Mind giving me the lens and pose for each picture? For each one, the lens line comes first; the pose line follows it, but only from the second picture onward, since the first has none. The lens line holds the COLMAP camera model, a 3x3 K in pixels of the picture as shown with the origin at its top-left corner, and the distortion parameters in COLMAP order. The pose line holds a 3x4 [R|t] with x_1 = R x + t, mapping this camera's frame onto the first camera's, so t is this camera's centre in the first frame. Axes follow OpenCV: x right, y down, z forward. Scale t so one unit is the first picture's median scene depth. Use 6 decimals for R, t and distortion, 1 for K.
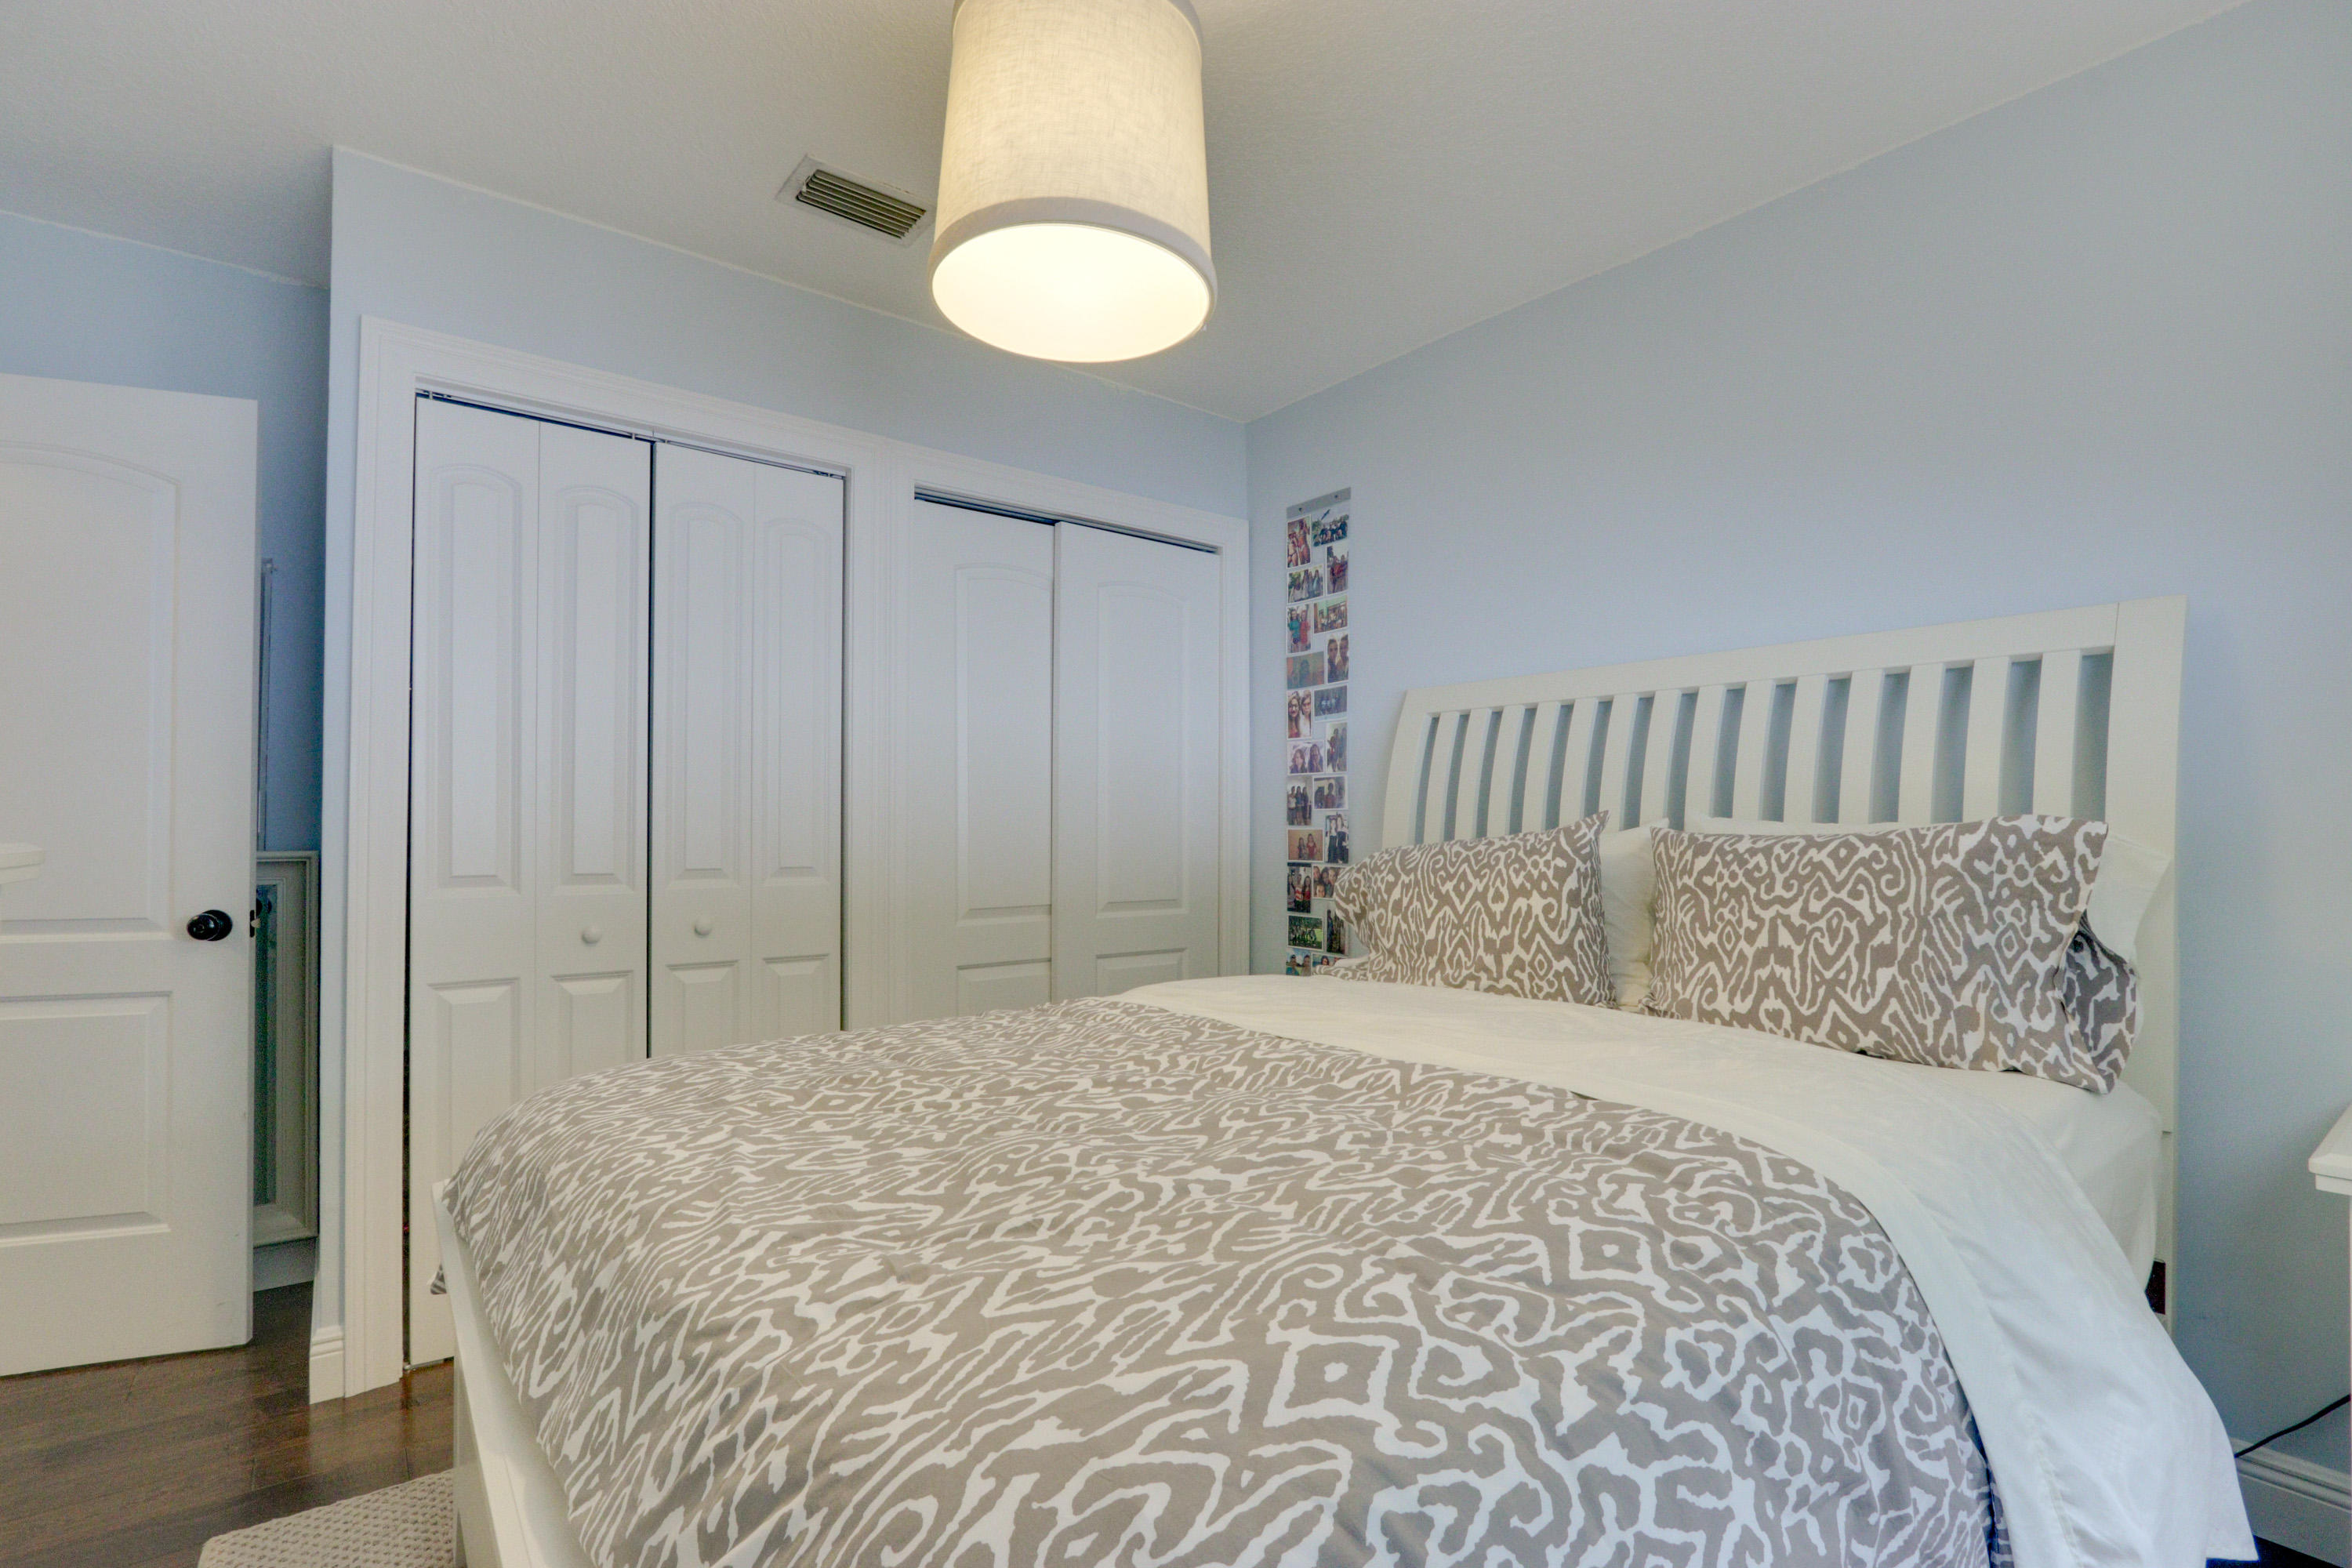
lens RADIAL K [[1086.3, 0, 1160.5], [0, 1086.3, 817.4], [0, 0, 1]] dist [-0.006495, 0.001084]
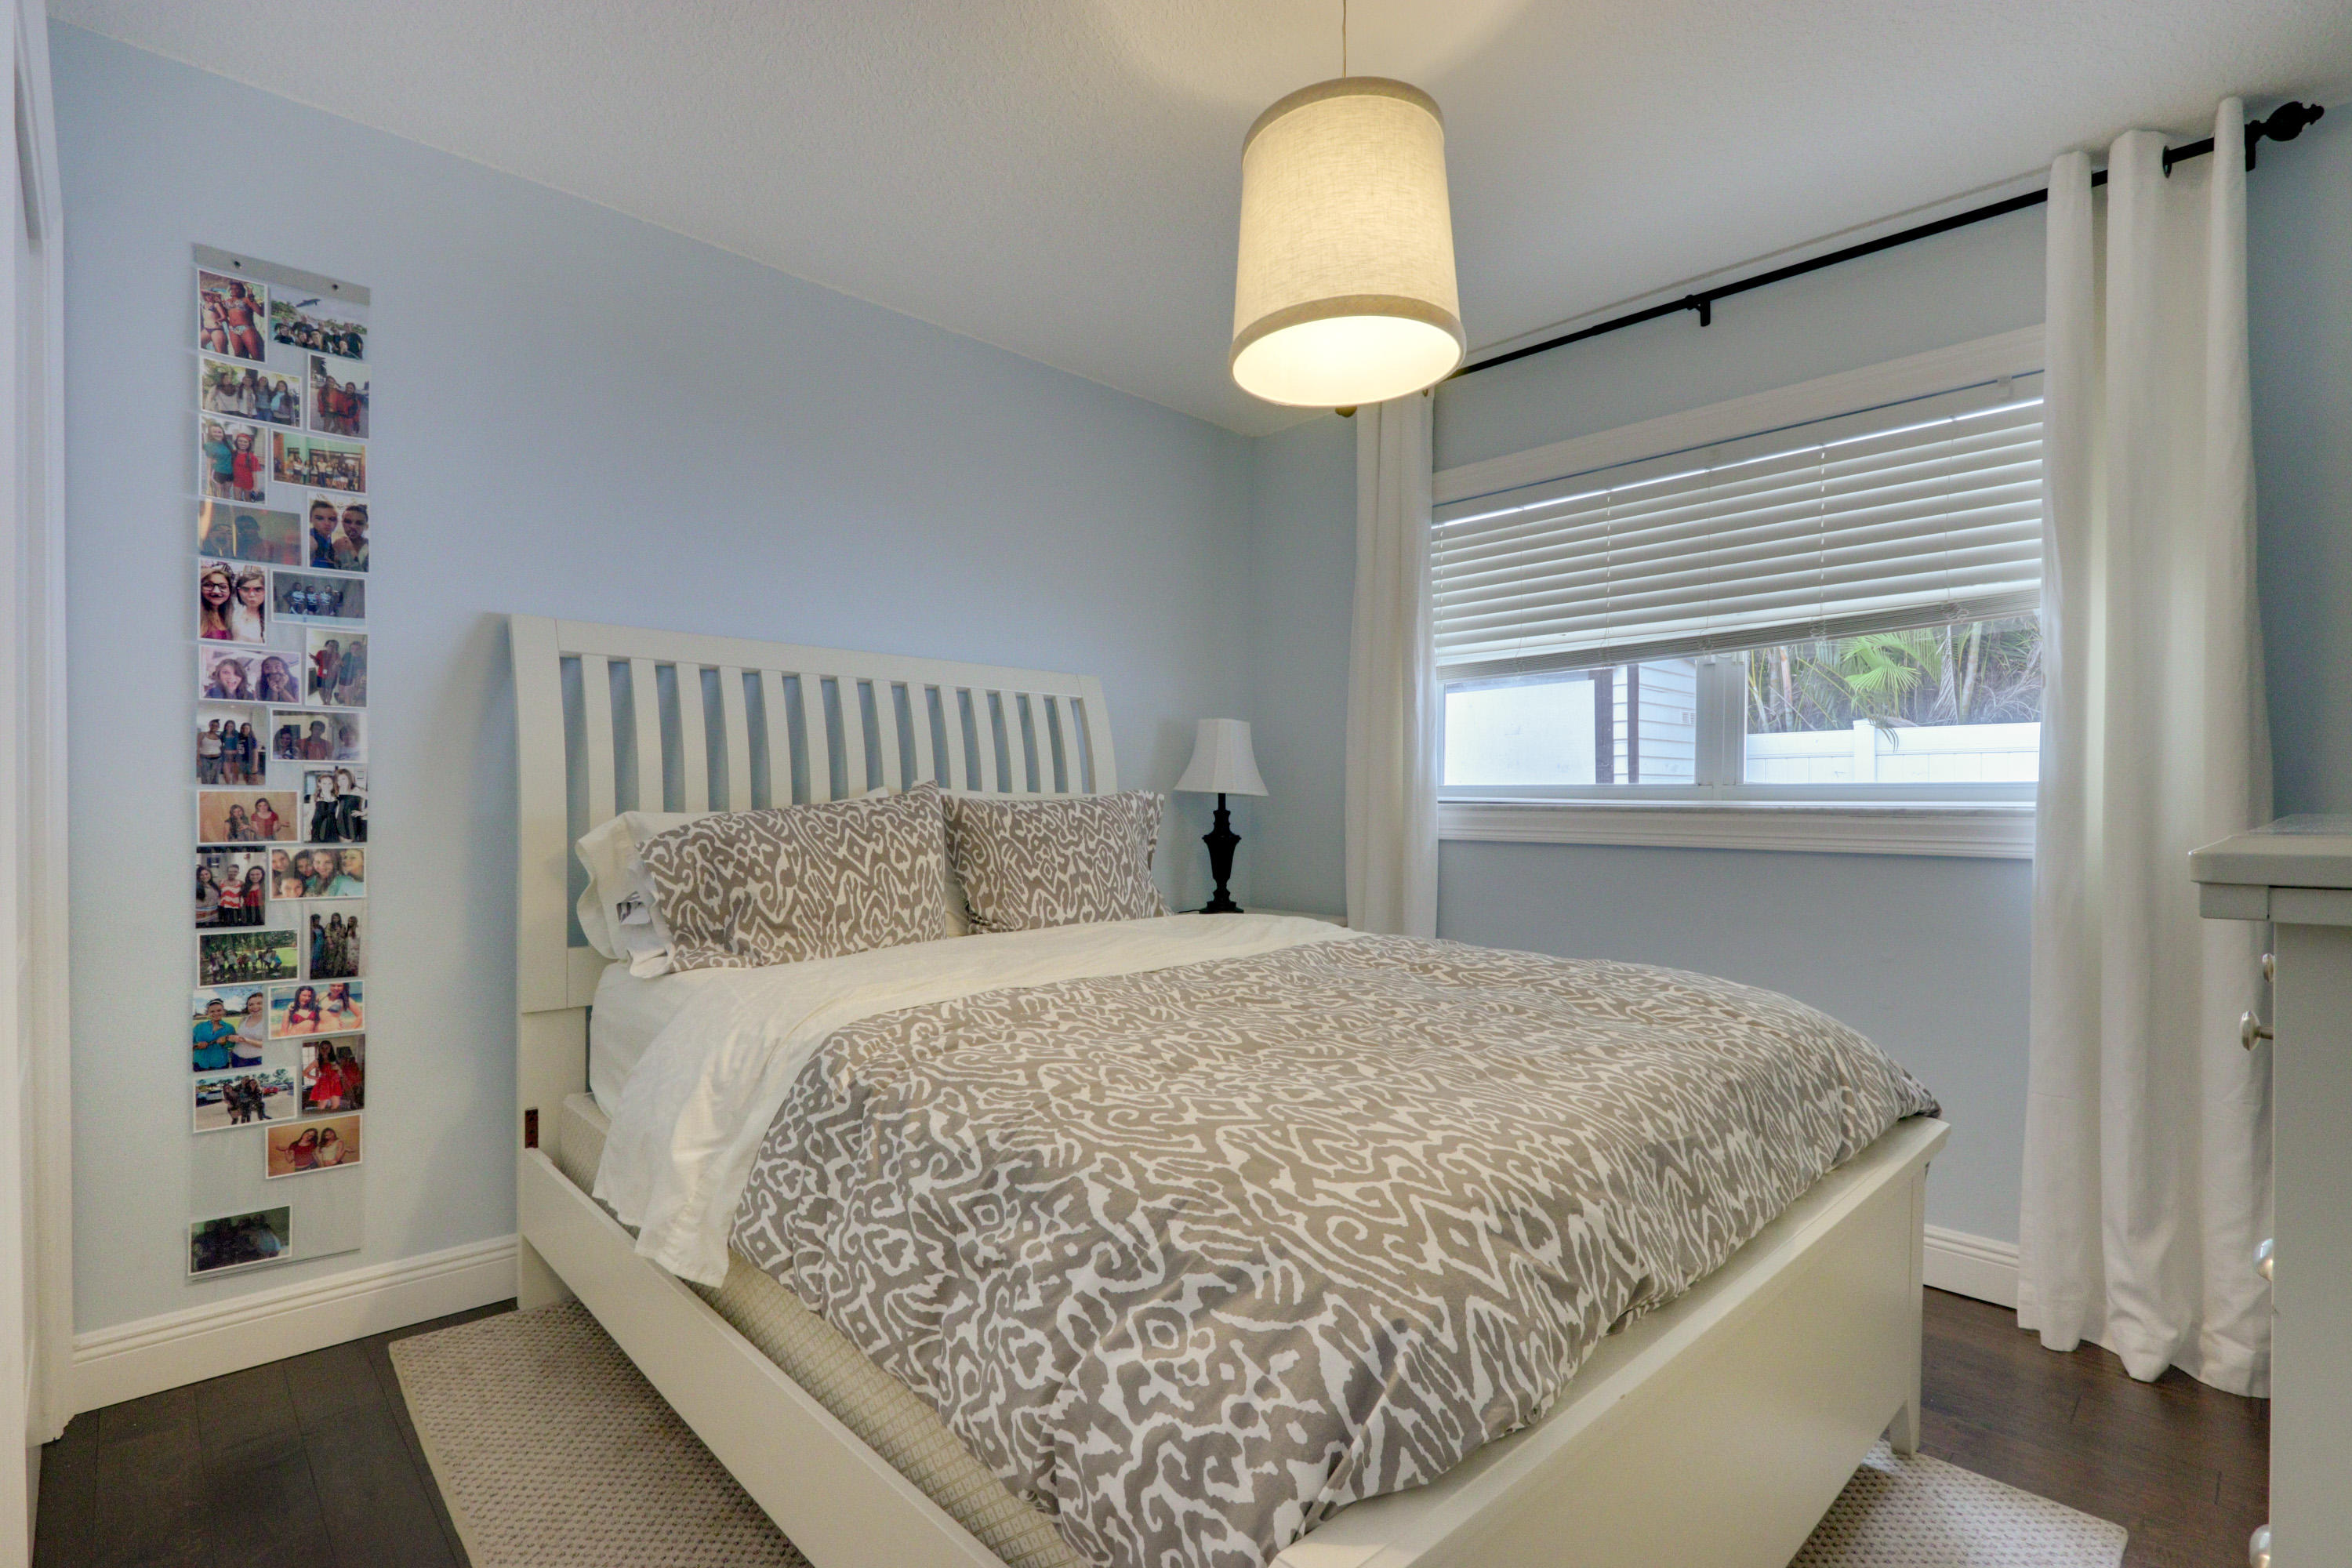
lens RADIAL K [[1086.3, 0, 1160.5], [0, 1086.3, 817.4], [0, 0, 1]] dist [-0.006495, 0.001084]
pose [[-0.074505, -0.017286, 0.997071, -0.534750], [-0.016703, 0.999731, 0.016084, 0.007414], [-0.997081, -0.015456, -0.074774, 0.542883]]
